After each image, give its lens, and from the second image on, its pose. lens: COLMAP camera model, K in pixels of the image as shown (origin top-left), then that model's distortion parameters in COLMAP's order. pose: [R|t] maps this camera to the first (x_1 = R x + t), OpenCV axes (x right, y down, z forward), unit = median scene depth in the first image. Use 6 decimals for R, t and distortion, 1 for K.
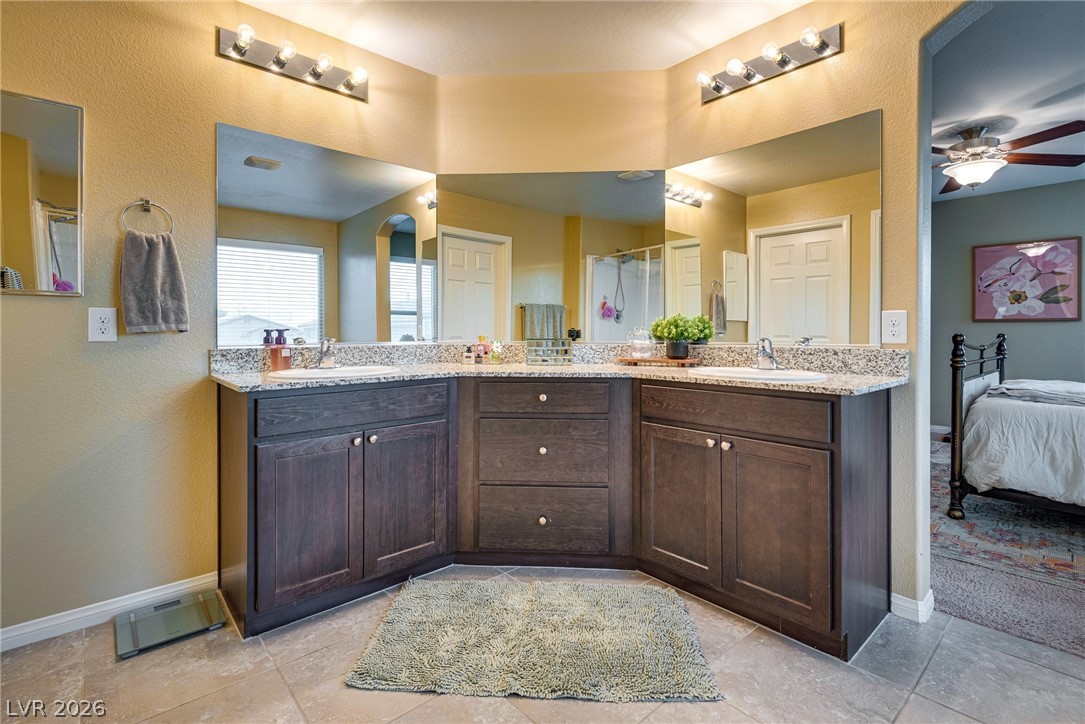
lens RADIAL K [[499.4, 0, 528.8], [0, 499.4, 334.1], [0, 0, 1]] dist [0.015694, -0.008115]
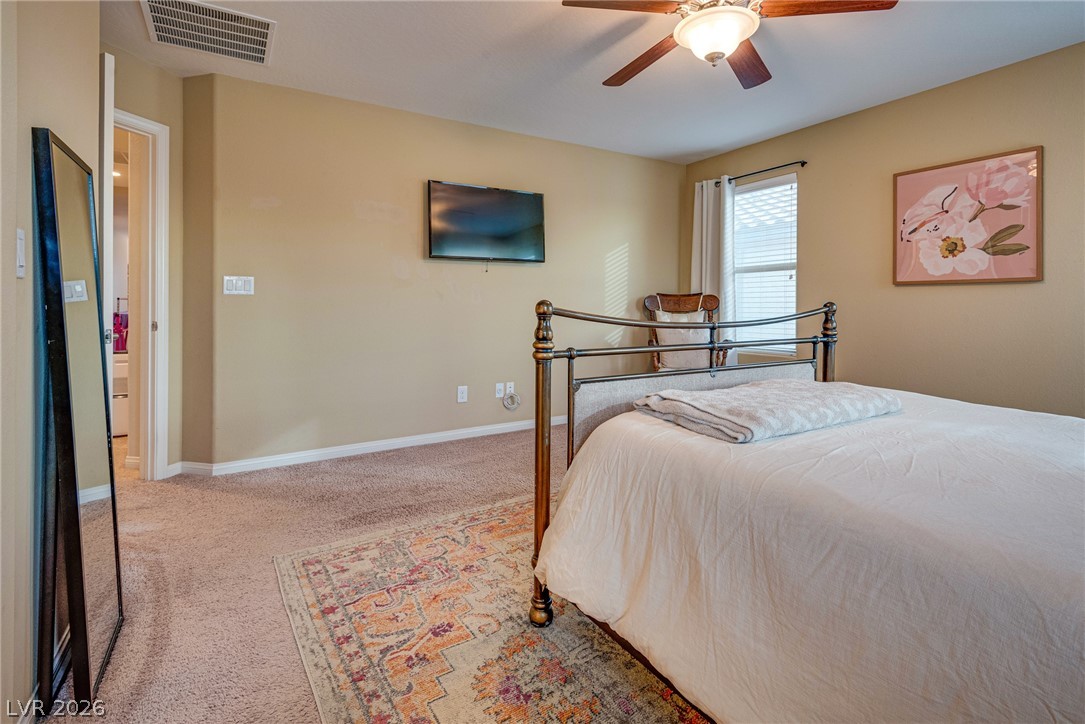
lens RADIAL K [[499.4, 0, 532.6], [0, 499.4, 311.0], [0, 0, 1]] dist [0.015694, -0.008115]
pose [[0.983213, 0.003076, -0.182437, 0.798269], [-0.001087, 0.999939, 0.010998, 0.004154], [0.182460, -0.010615, 0.983156, 0.371261]]
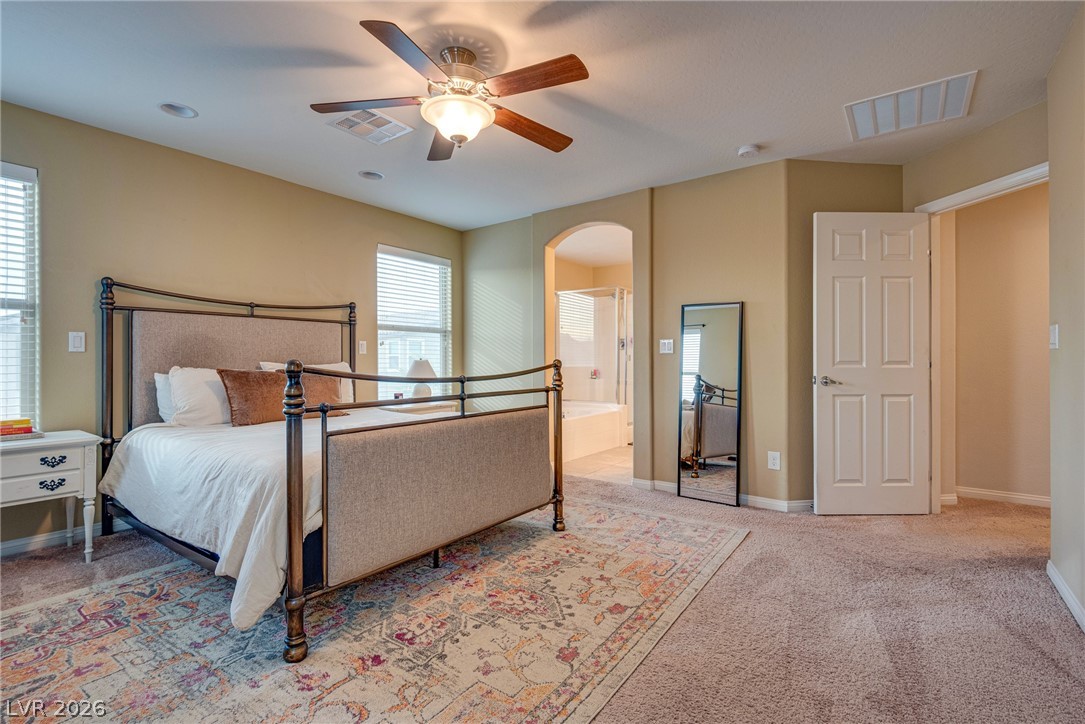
lens RADIAL K [[499.4, 0, 535.8], [0, 499.4, 358.2], [0, 0, 1]] dist [0.015694, -0.008115]
pose [[-0.977349, 0.005213, -0.211571, 0.948366], [0.004709, 0.999985, 0.002882, -0.003562], [0.211583, 0.001821, -0.977358, 1.719998]]
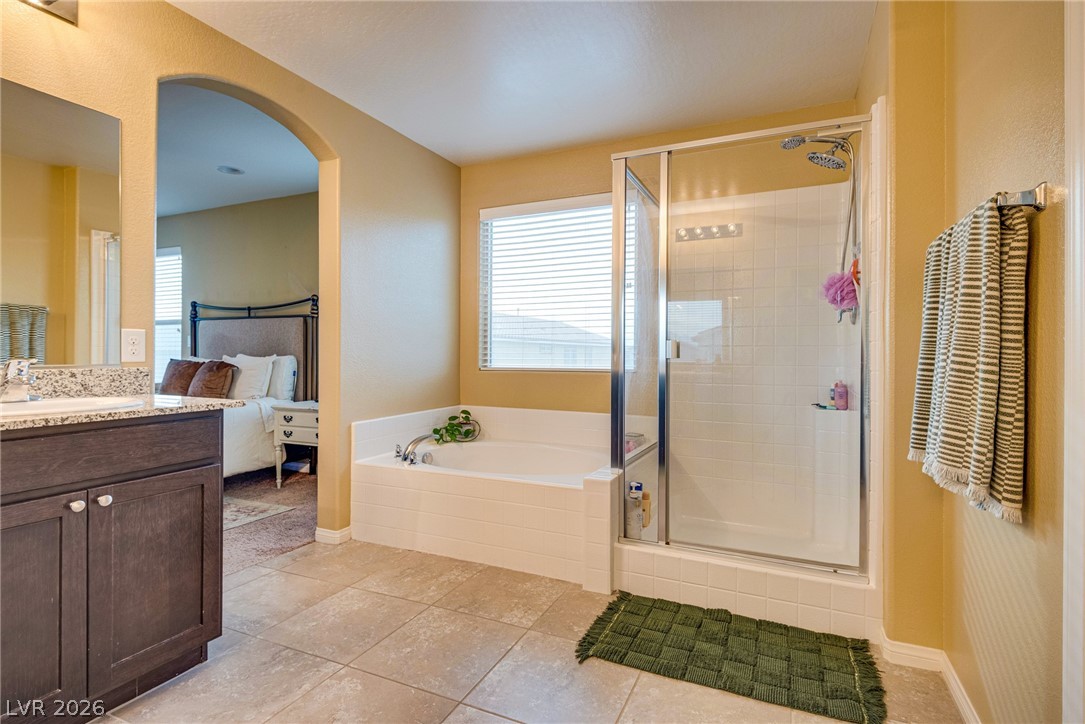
lens RADIAL K [[543.0, 0, 544.1], [0, 543.0, 354.1], [0, 0, 1]] dist [0.023767, -0.006020]
pose [[-0.392572, -0.003661, 0.919714, -0.347598], [0.001732, 0.999987, 0.004719, -0.000417], [-0.919720, 0.003445, -0.392560, 0.393673]]
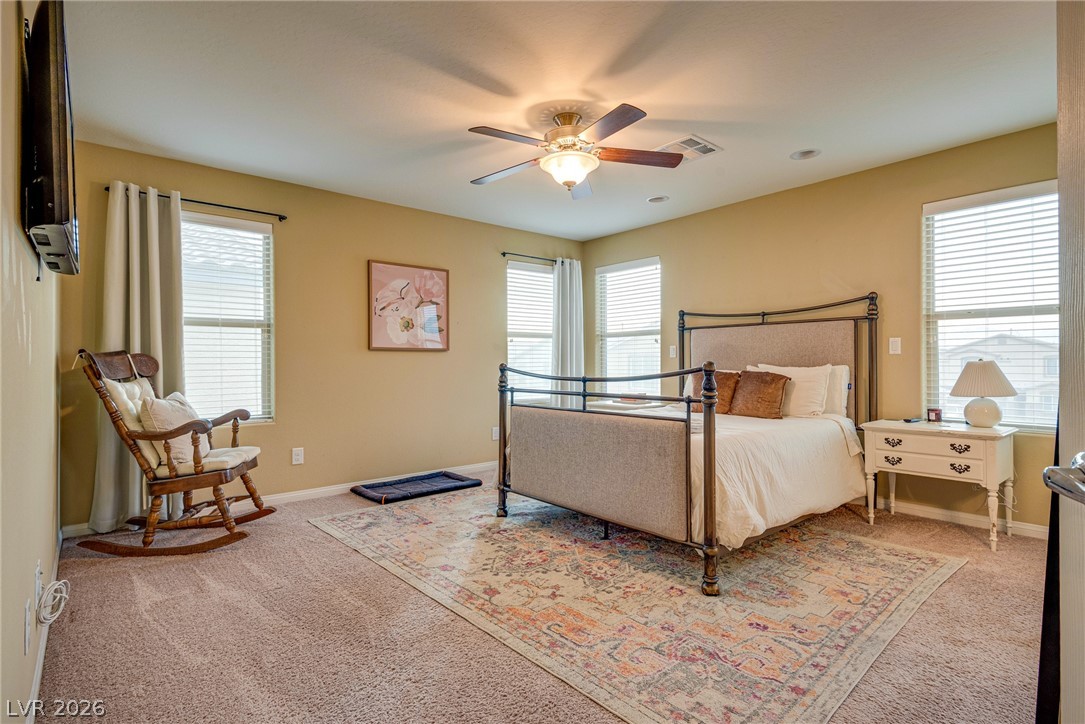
lens RADIAL K [[543.0, 0, 551.2], [0, 543.0, 360.6], [0, 0, 1]] dist [0.023767, -0.006020]
pose [[0.006192, 0.009392, 0.999937, -0.012301], [0.008737, 0.999917, -0.009445, 0.004572], [-0.999943, 0.008795, 0.006110, 1.052146]]
